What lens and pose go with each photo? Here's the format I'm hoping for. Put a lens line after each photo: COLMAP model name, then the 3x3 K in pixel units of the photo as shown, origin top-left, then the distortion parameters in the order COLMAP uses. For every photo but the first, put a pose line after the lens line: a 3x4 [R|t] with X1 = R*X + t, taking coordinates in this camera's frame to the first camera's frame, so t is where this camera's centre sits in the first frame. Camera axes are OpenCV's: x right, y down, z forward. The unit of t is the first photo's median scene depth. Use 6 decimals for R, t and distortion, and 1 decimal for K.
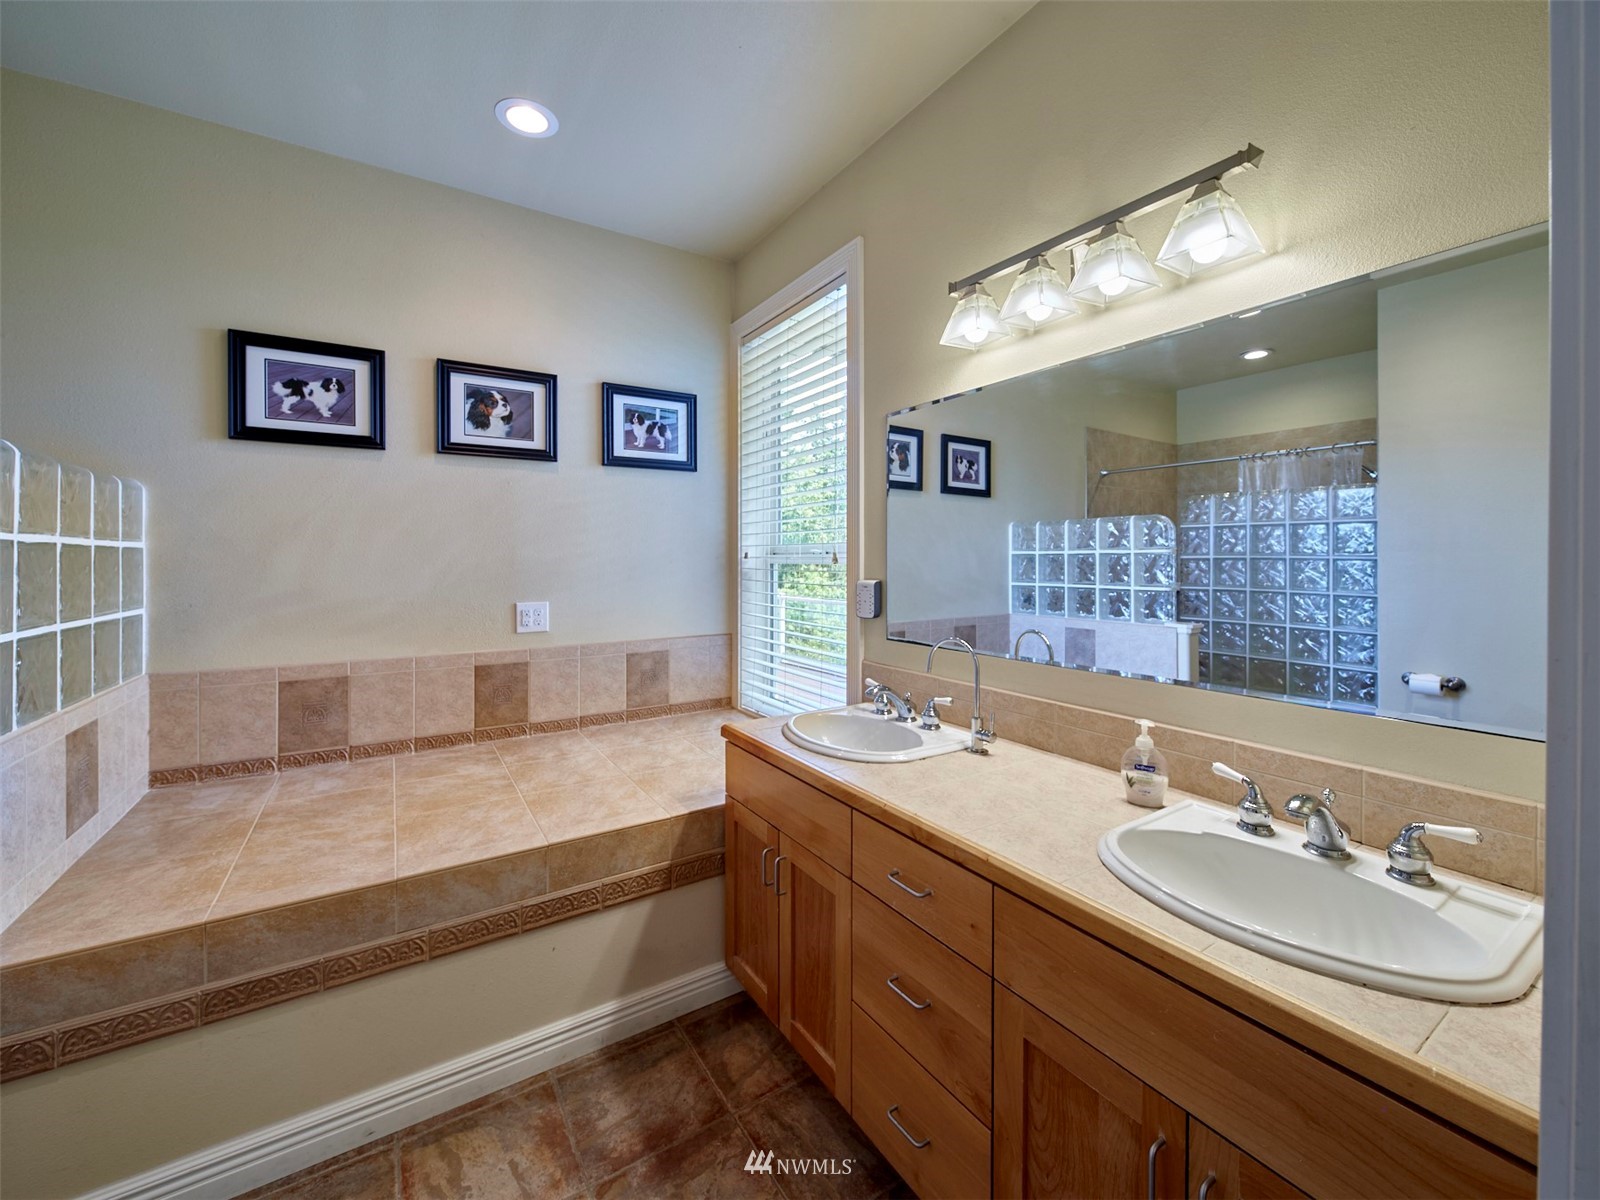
lens RADIAL K [[638.5, 0, 796.1], [0, 638.5, 562.3], [0, 0, 1]] dist [-0.002381, -0.001878]
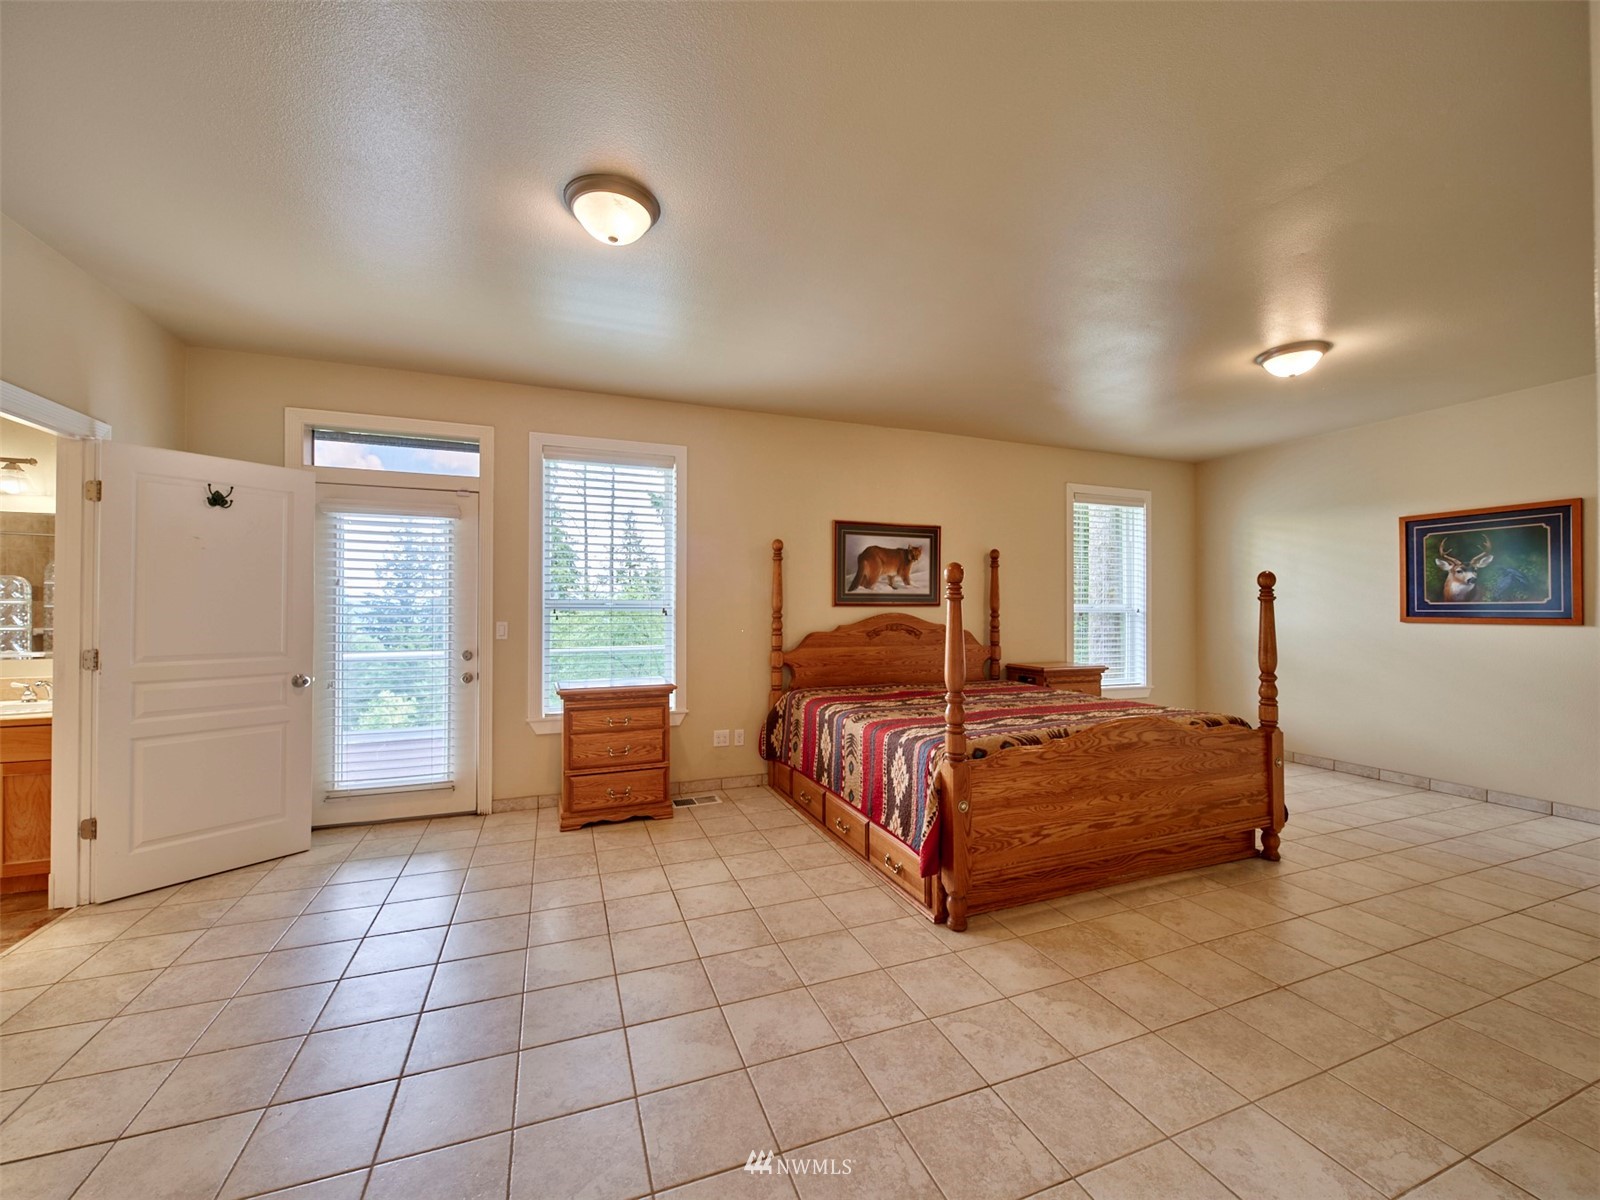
lens RADIAL K [[638.5, 0, 799.5], [0, 638.5, 603.0], [0, 0, 1]] dist [-0.002381, -0.001878]
pose [[0.198736, 0.001857, 0.980051, -0.197906], [0.005268, 0.999982, -0.002963, -0.000764], [-0.980039, 0.005752, 0.198722, -0.422904]]
